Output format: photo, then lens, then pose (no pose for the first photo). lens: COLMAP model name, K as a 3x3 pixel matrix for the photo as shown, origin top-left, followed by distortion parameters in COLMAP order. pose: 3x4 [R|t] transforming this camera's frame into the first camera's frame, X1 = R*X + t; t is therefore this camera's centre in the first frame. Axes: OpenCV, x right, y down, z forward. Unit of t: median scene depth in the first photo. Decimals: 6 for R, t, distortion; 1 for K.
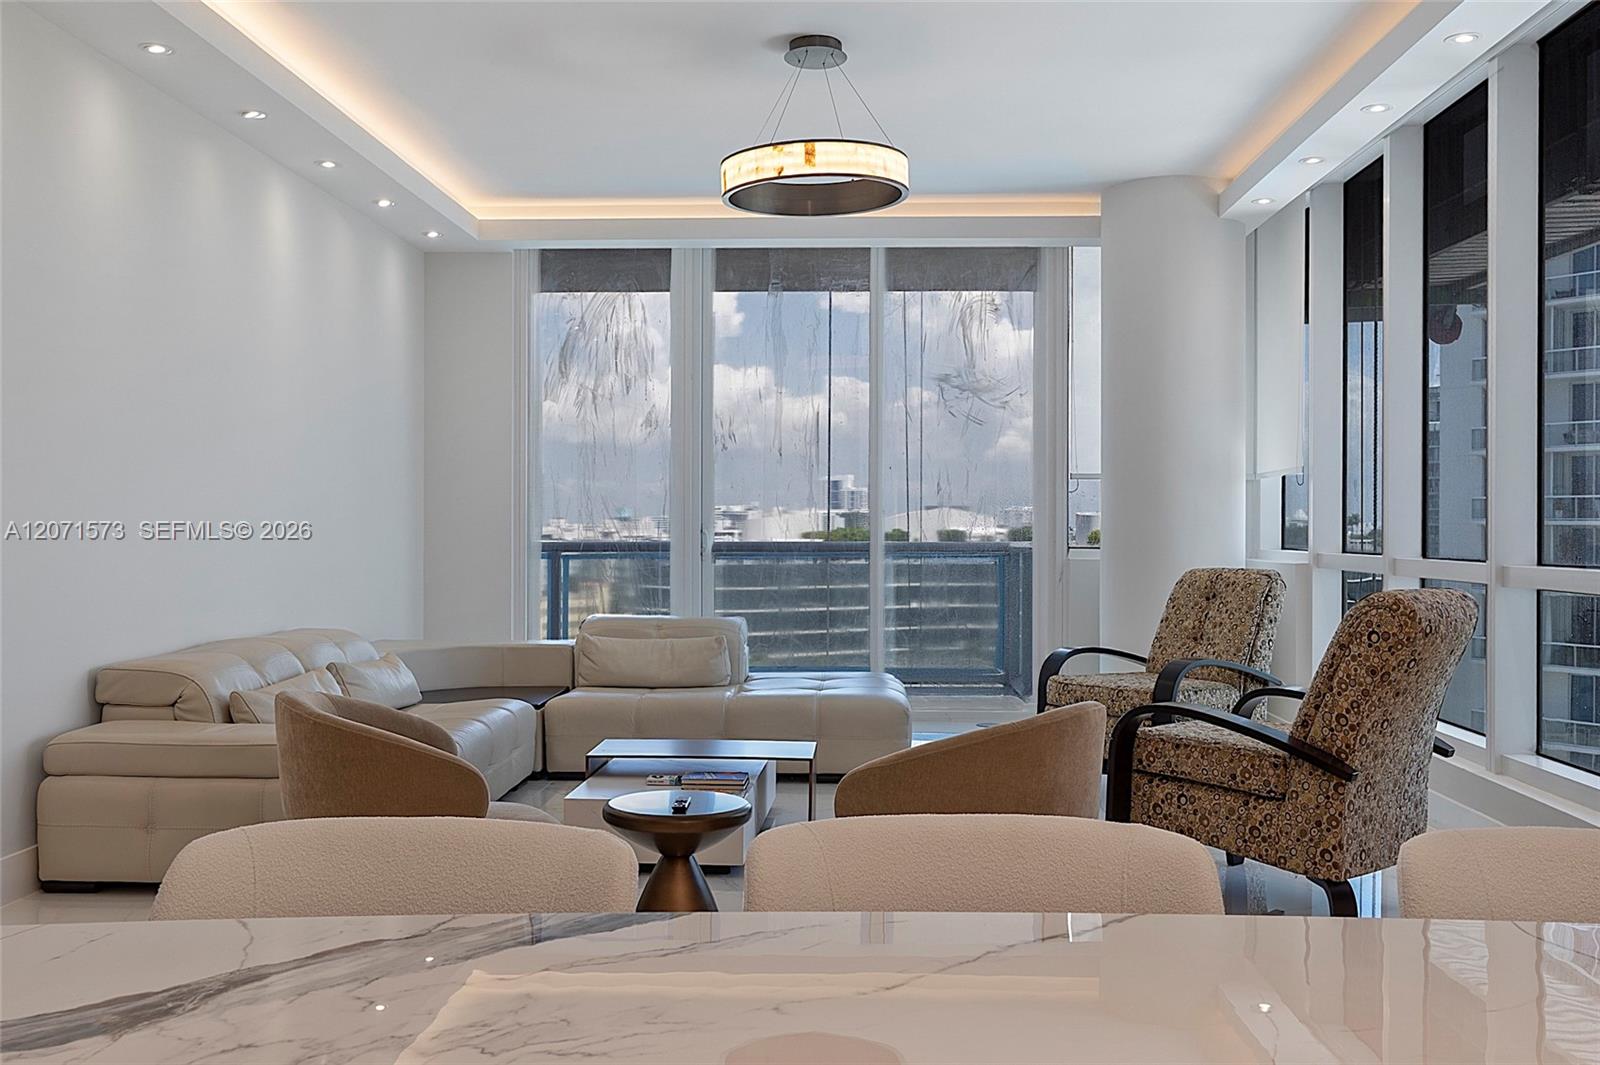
lens RADIAL K [[1438.7, 0, 800.0], [0, 1438.7, 532.5], [0, 0, 1]] dist [-0.000002, 0.006596]
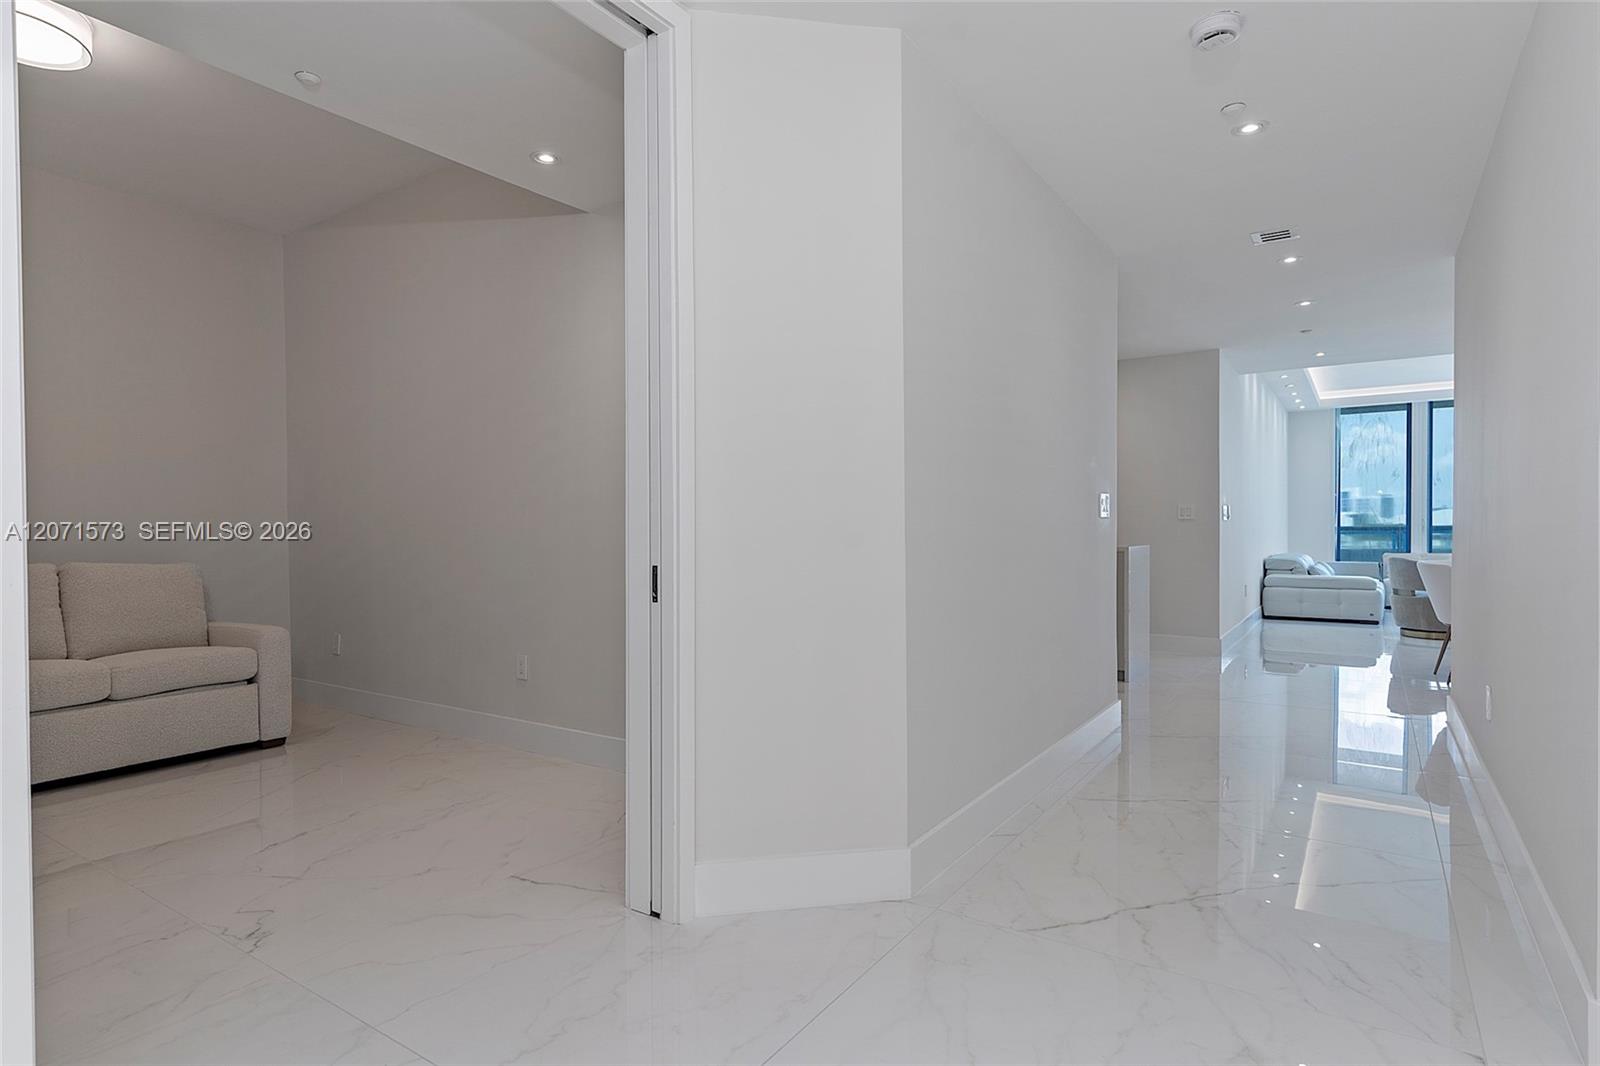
lens RADIAL K [[841.7, 0, 792.7], [0, 841.7, 543.8], [0, 0, 1]] dist [0.005811, 0.000525]
pose [[0.850674, 0.003257, -0.525683, -0.296129], [0.005492, 0.999871, 0.015082, 0.016910], [0.525665, -0.015716, 0.850547, -0.992286]]
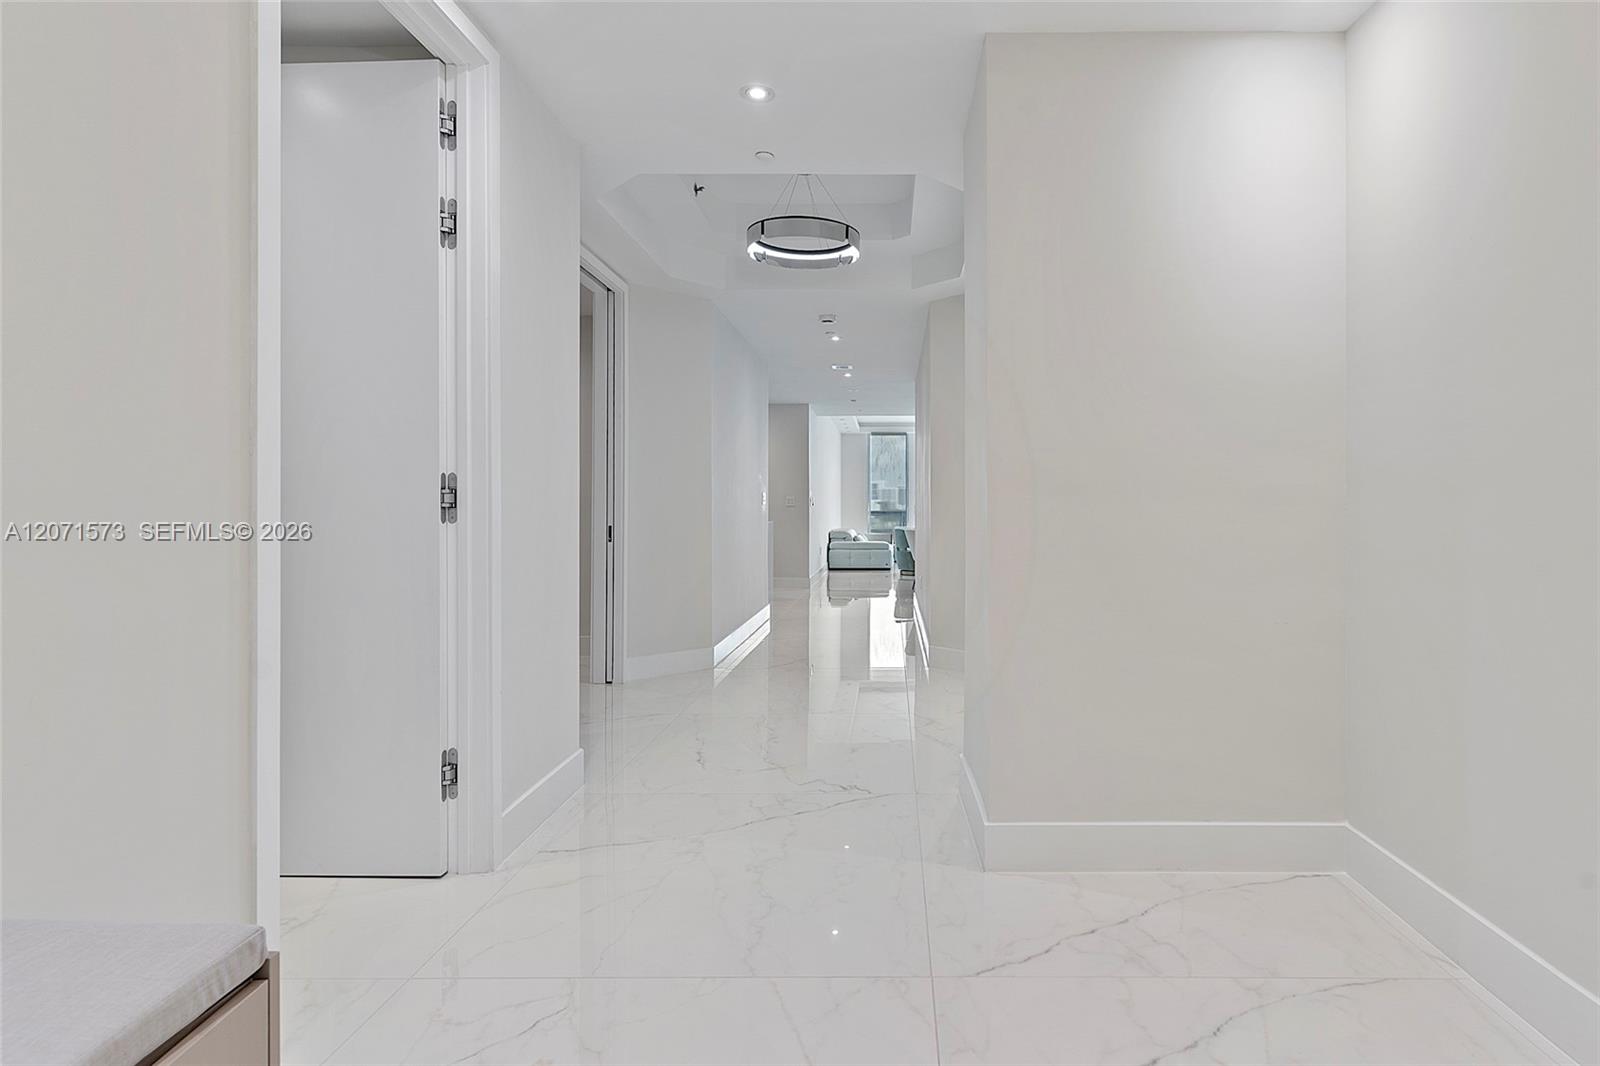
lens RADIAL K [[775.3, 0, 800.0], [0, 775.3, 533.0], [0, 0, 1]] dist [0.000030, 0.000001]
pose [[0.997480, 0.002610, -0.070894, -0.300339], [-0.000700, 0.999636, 0.026954, 0.017988], [0.070939, -0.026836, 0.997120, -1.416441]]
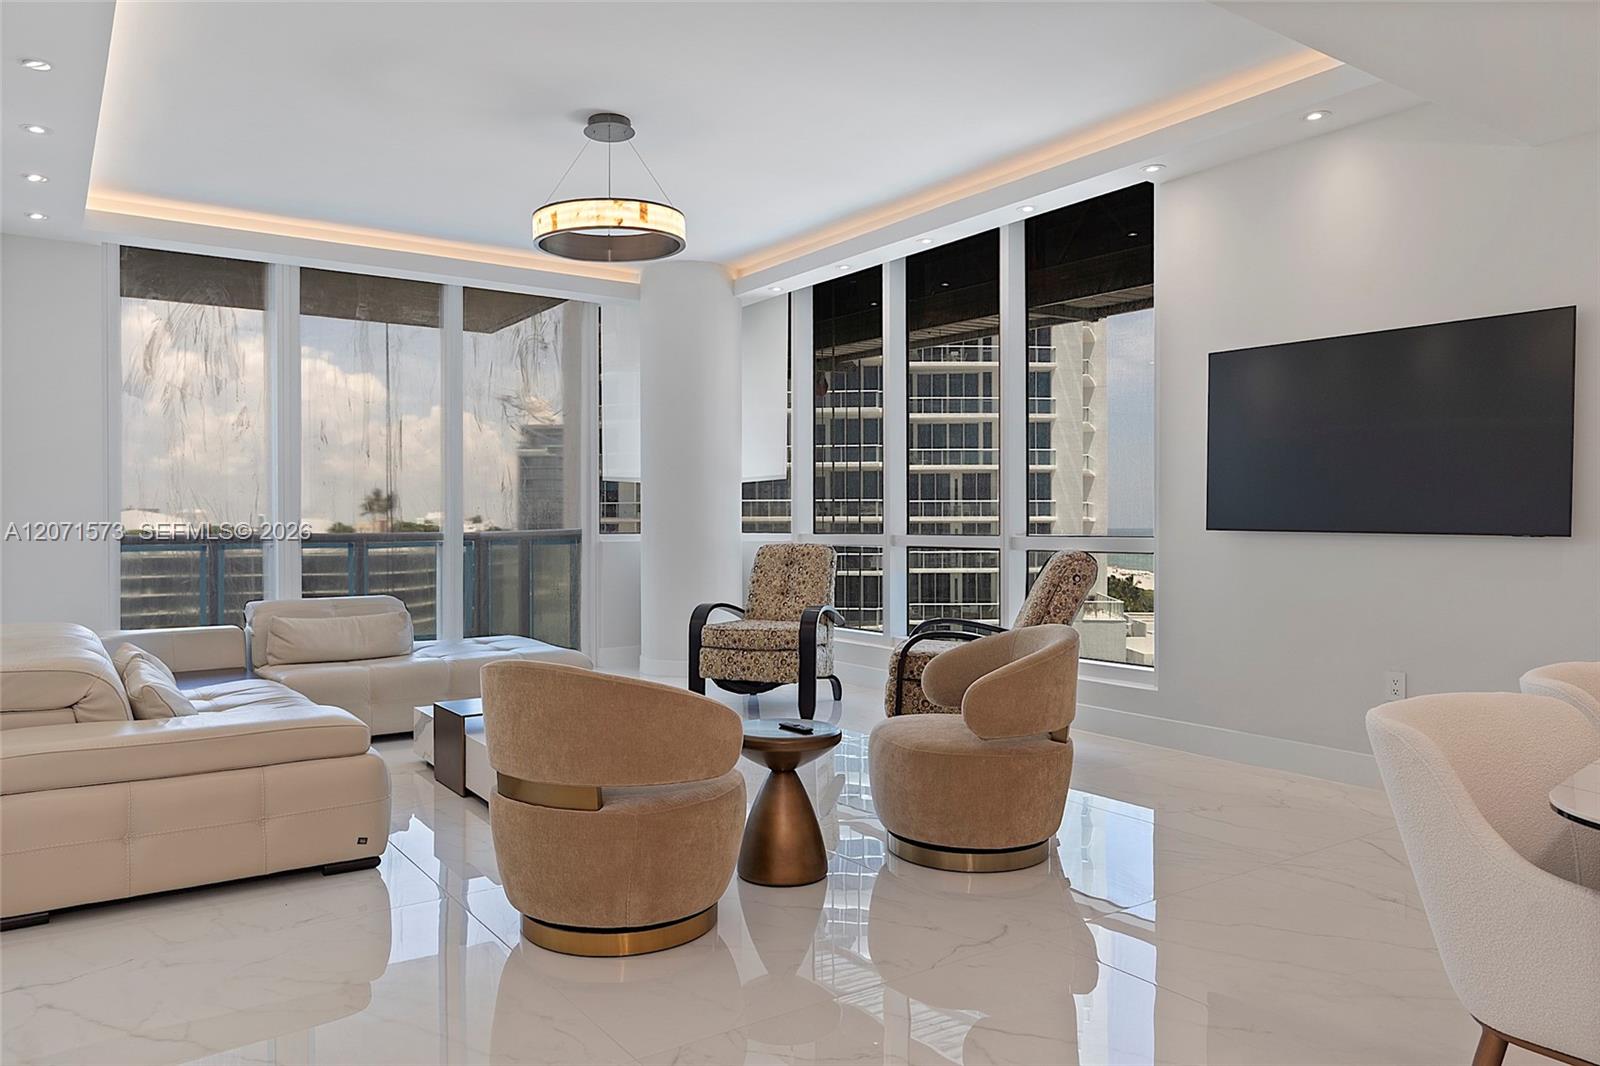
lens RADIAL K [[1089.0, 0, 768.1], [0, 1089.0, 533.1], [0, 0, 1]] dist [0.002685, 0.004283]
pose [[0.805709, -0.009706, 0.592232, -0.370143], [0.008085, 0.999953, 0.005389, 0.008101], [-0.592257, 0.000446, 0.805749, 0.140920]]
